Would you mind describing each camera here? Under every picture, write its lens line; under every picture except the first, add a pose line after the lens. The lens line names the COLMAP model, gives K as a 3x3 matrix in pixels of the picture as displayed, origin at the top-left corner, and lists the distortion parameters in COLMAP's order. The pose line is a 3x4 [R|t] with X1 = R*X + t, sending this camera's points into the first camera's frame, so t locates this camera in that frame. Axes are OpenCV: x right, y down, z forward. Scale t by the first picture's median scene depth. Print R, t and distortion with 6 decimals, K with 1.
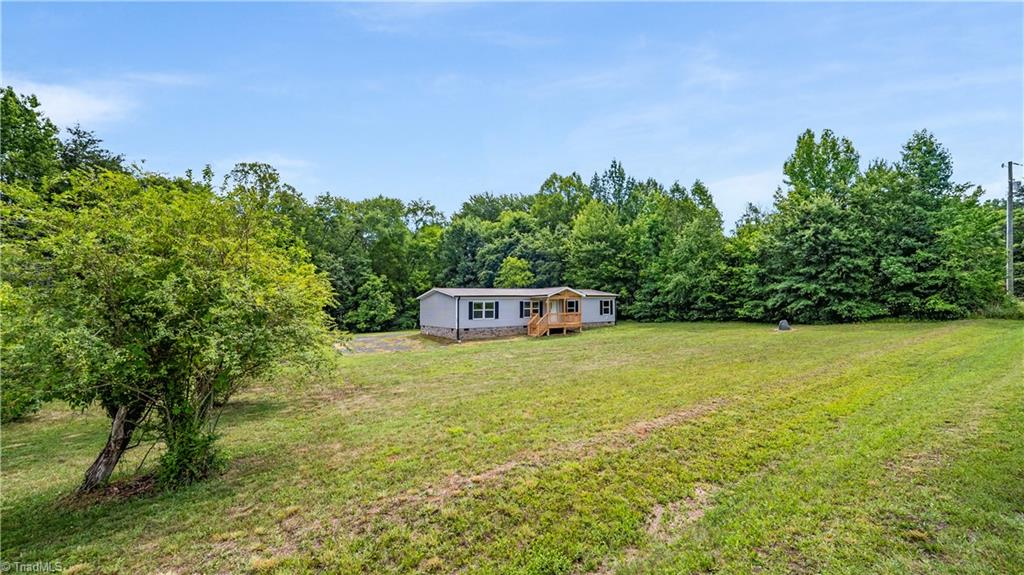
lens RADIAL K [[455.2, 0, 512.5], [0, 455.2, 297.1], [0, 0, 1]] dist [-0.000965, -0.000024]
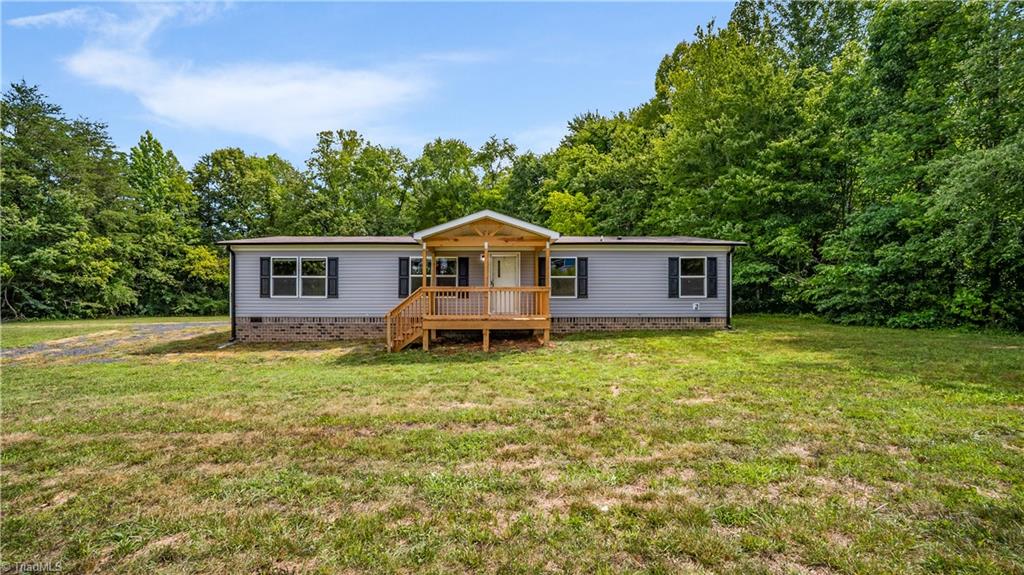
lens RADIAL K [[403.5, 0, 508.6], [0, 403.5, 282.9], [0, 0, 1]] dist [-0.010146, 0.000043]
pose [[0.838572, 0.006642, -0.544750, 0.249171], [-0.004791, 0.999977, 0.004817, 0.025434], [0.544770, -0.001429, 0.838584, 0.640739]]
